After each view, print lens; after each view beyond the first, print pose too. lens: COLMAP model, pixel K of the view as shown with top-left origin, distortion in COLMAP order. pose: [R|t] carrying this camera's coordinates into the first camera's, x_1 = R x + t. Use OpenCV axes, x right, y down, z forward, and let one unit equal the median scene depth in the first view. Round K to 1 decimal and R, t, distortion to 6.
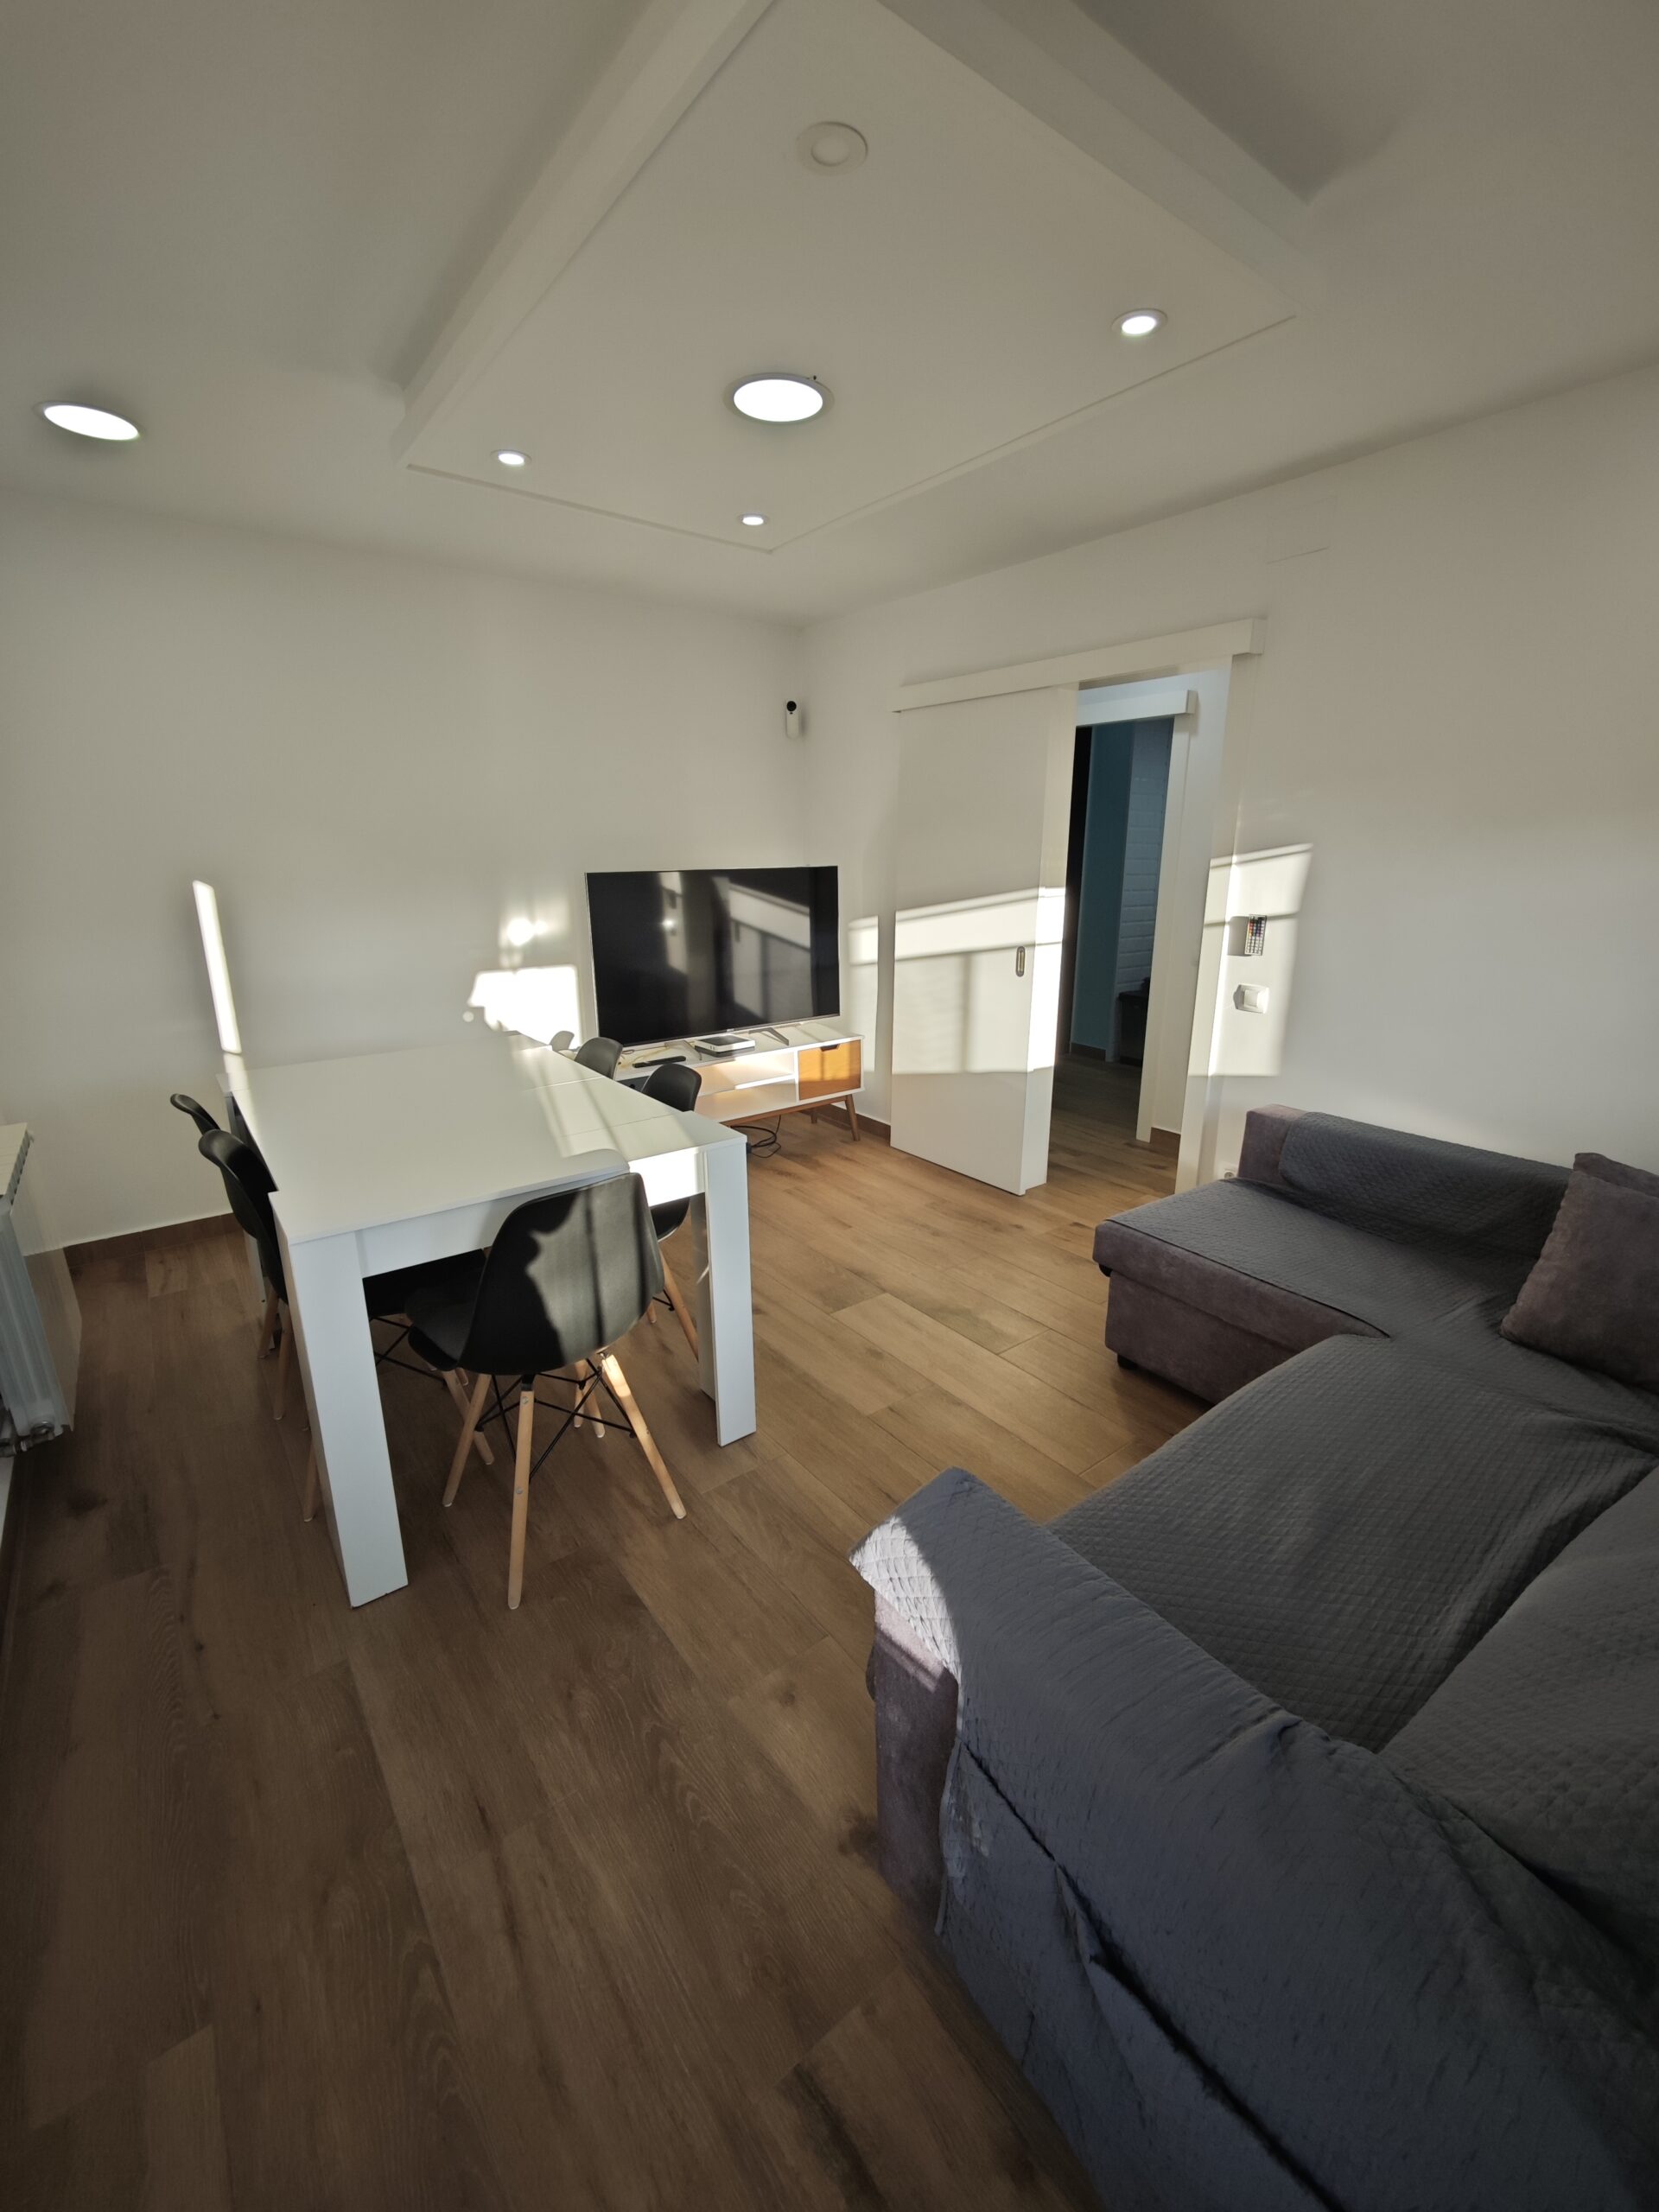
lens RADIAL K [[910.2, 0, 829.5], [0, 910.2, 1106.0], [0, 0, 1]] dist [0.002437, 0.000810]
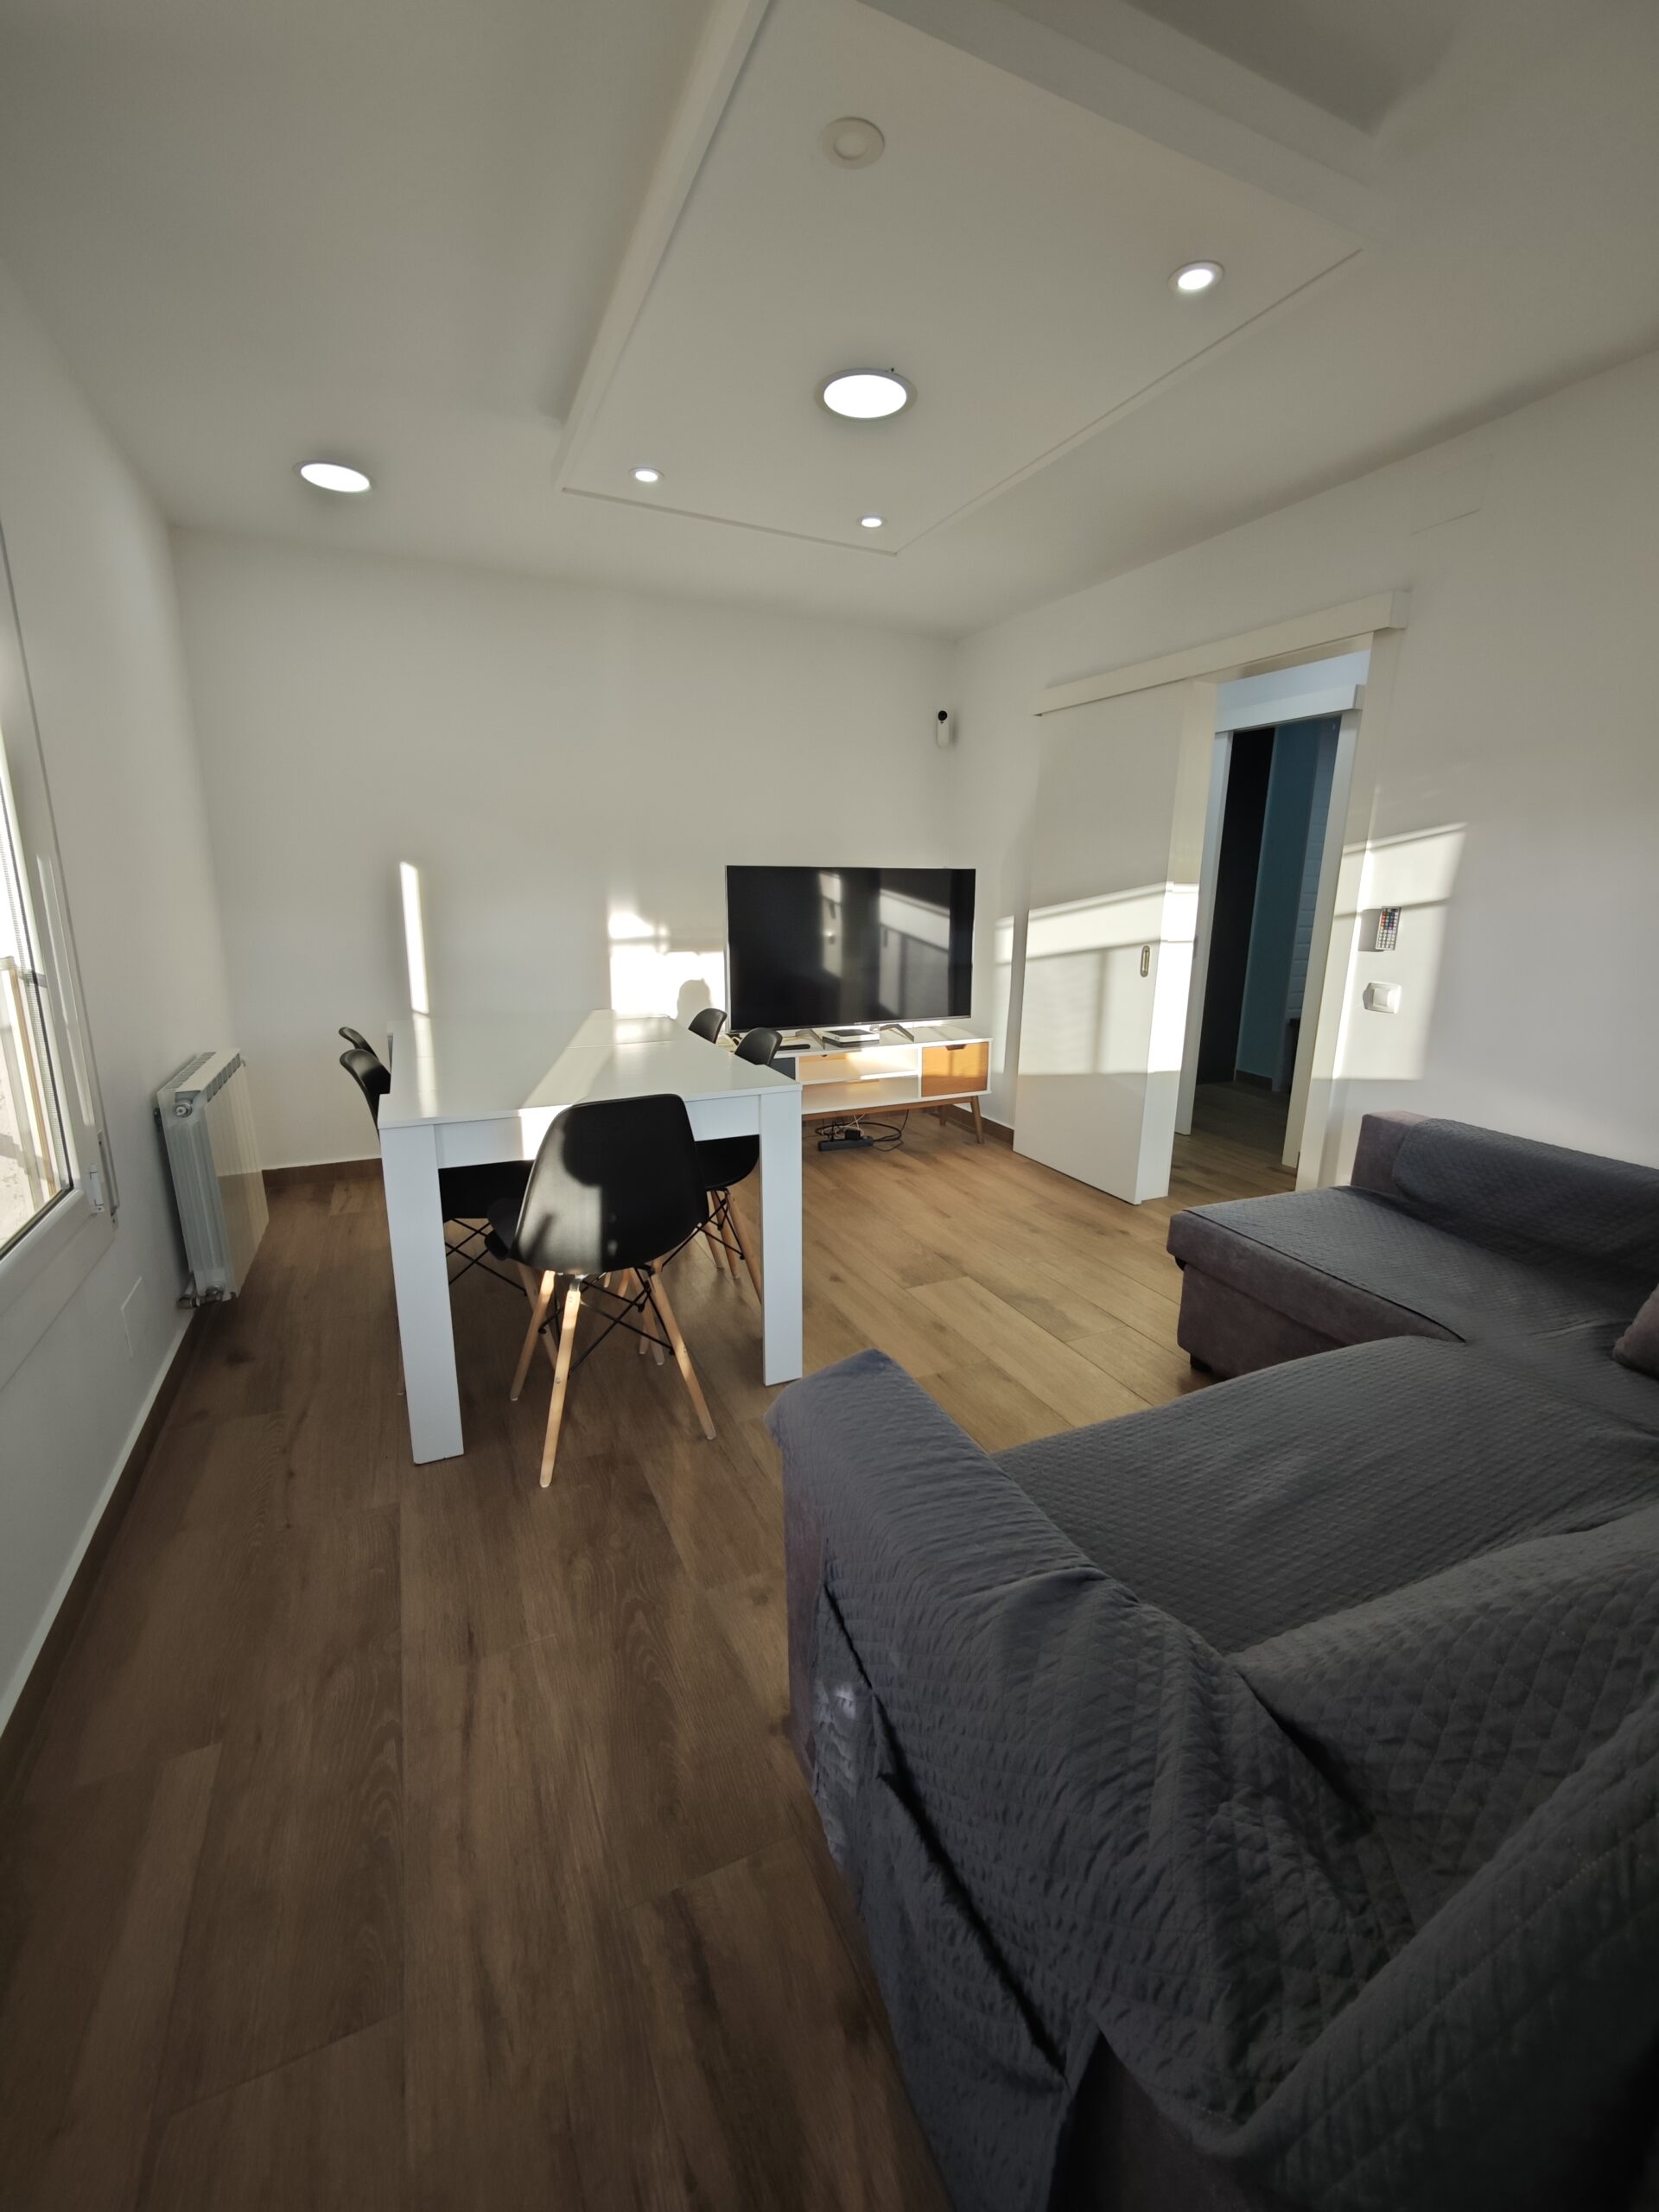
lens RADIAL K [[909.4, 0, 833.6], [0, 909.4, 1106.4], [0, 0, 1]] dist [0.001141, 0.000448]
pose [[0.976912, 0.064748, -0.203593, 0.128821], [-0.072525, 0.996886, -0.030966, 0.070659], [0.200954, 0.045017, 0.978566, -0.016130]]
